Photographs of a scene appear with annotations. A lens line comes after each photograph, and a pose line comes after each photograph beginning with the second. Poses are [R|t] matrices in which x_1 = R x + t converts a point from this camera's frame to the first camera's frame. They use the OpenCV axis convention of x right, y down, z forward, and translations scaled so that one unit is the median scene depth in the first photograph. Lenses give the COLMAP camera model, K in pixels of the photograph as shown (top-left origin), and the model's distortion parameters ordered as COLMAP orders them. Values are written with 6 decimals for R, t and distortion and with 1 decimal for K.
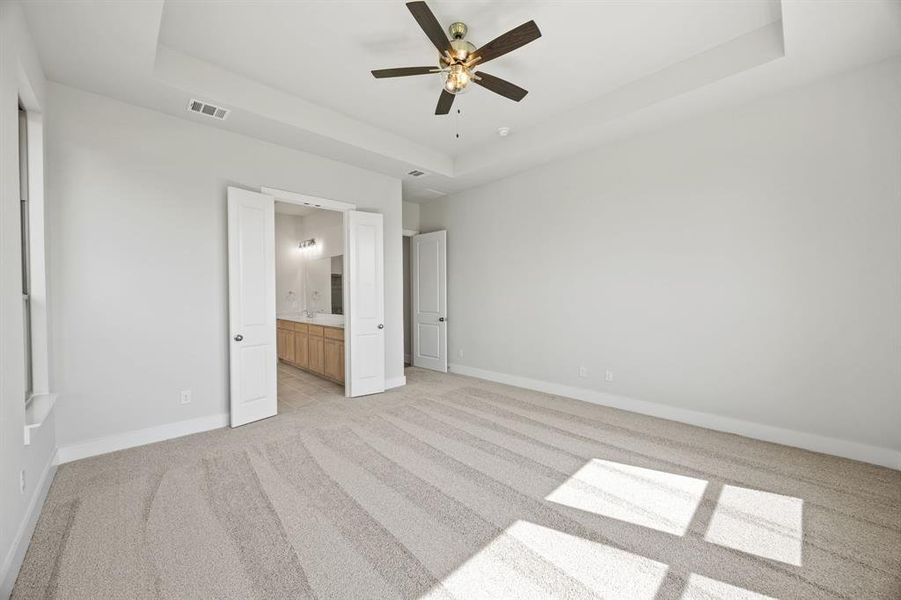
lens RADIAL K [[342.7, 0, 445.0], [0, 342.7, 293.1], [0, 0, 1]] dist [-0.002801, 0.000008]
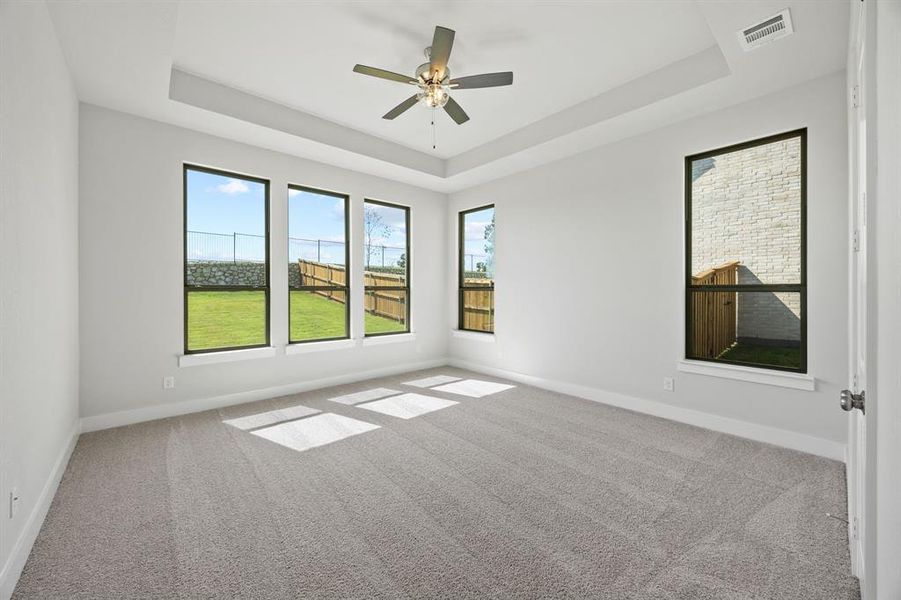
lens RADIAL K [[342.7, 0, 445.0], [0, 342.7, 293.1], [0, 0, 1]] dist [-0.002801, 0.000008]
pose [[-0.999226, 0.005117, 0.038997, -0.031497], [0.005391, 0.999962, 0.006911, 0.011167], [-0.038960, 0.007116, -0.999215, 2.093551]]
